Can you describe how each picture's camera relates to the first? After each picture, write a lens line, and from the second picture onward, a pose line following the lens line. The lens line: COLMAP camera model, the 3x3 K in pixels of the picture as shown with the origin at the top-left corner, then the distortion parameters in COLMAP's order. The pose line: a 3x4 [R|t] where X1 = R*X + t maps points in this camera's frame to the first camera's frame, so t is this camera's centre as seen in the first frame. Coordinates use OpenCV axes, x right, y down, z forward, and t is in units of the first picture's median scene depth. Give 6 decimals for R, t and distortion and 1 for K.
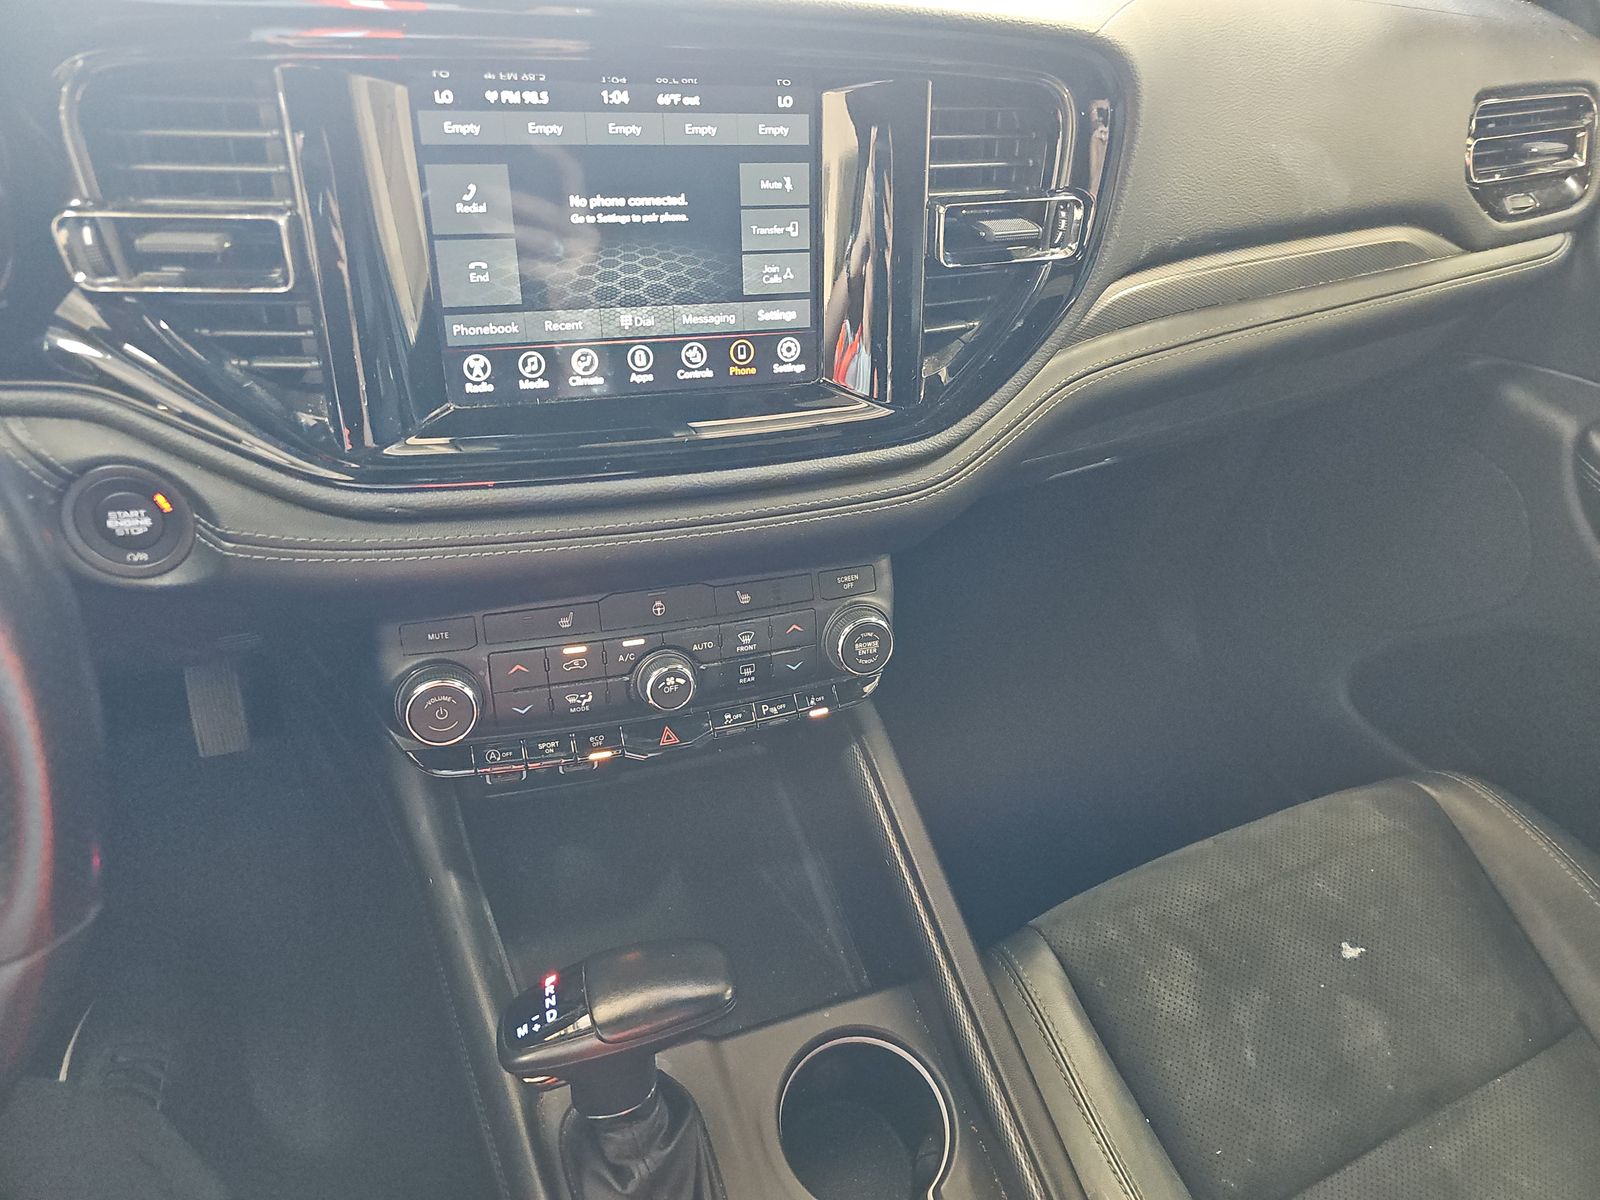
lens RADIAL K [[1043.2, 0, 798.0], [0, 1043.2, 599.5], [0, 0, 1]] dist [0.001193, -0.014443]
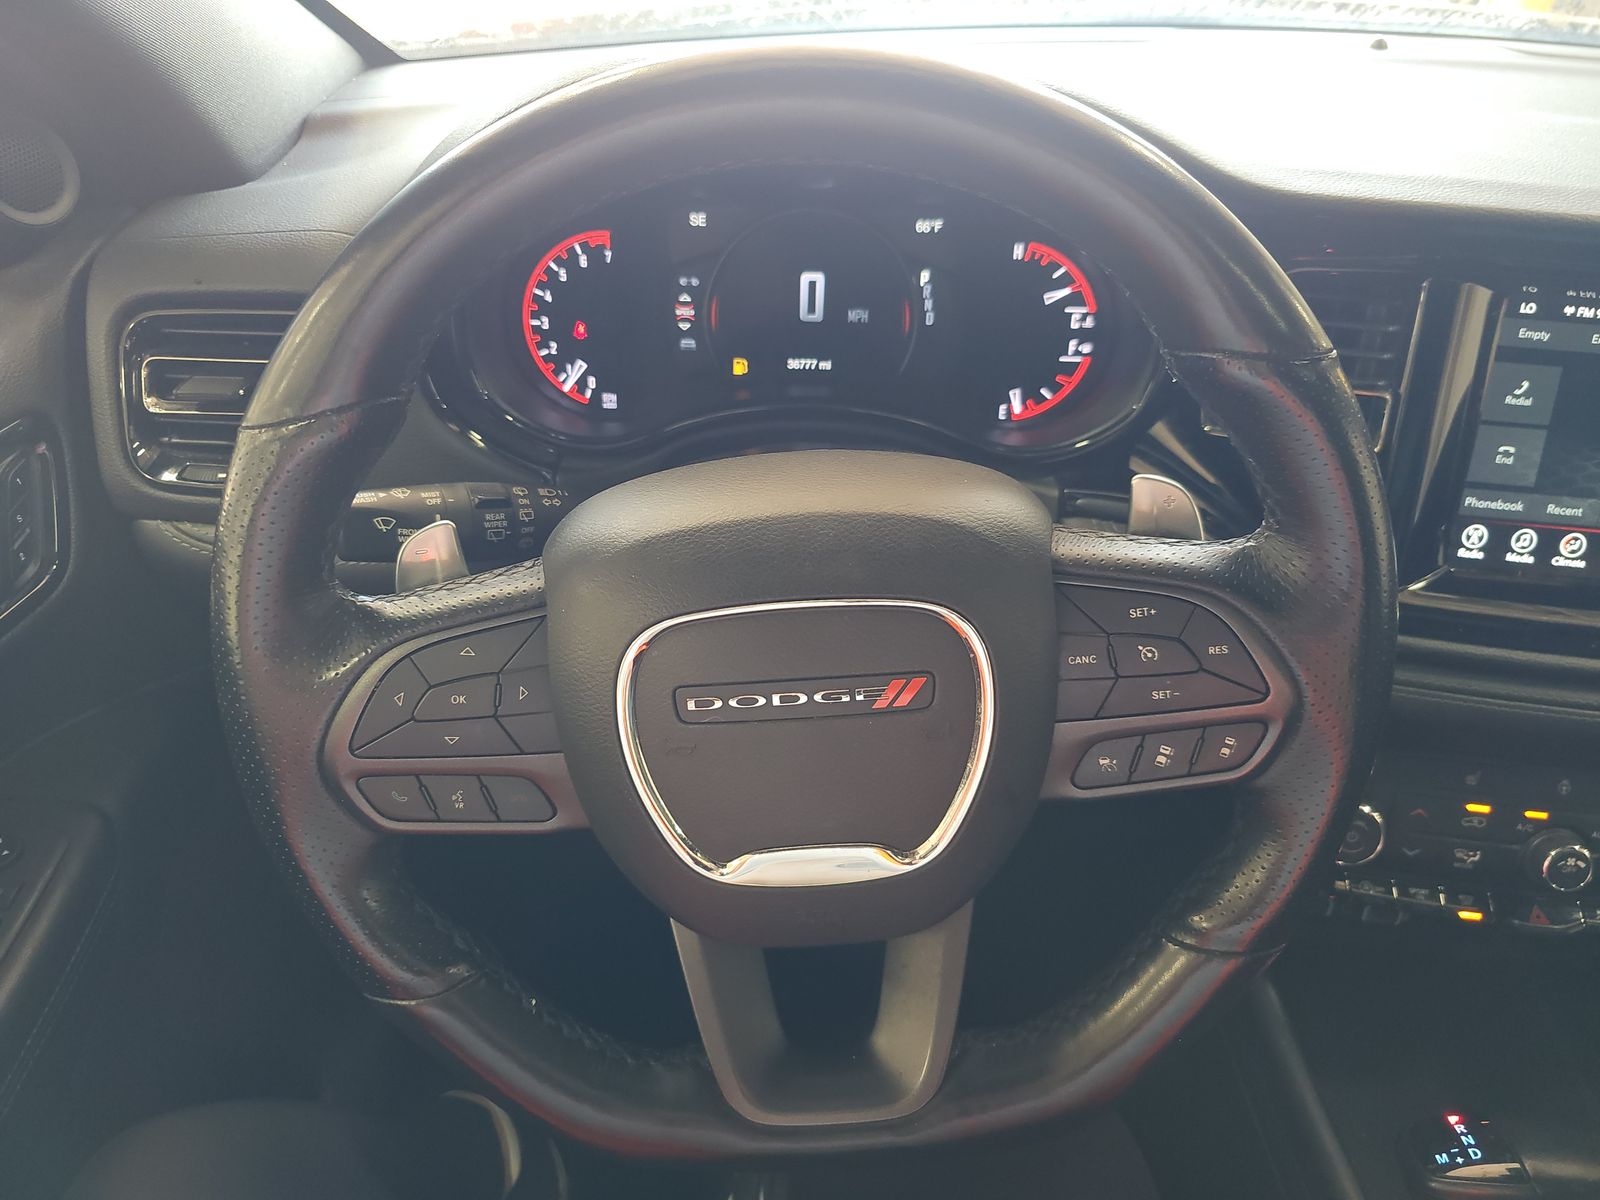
lens RADIAL K [[1043.2, 0, 834.2], [0, 1043.2, 603.3], [0, 0, 1]] dist [0.001193, -0.014443]
pose [[0.909435, 0.176721, -0.376429, -0.494706], [-0.228317, 0.968762, -0.096802, 0.109173], [0.347563, 0.173980, 0.921375, -0.244552]]
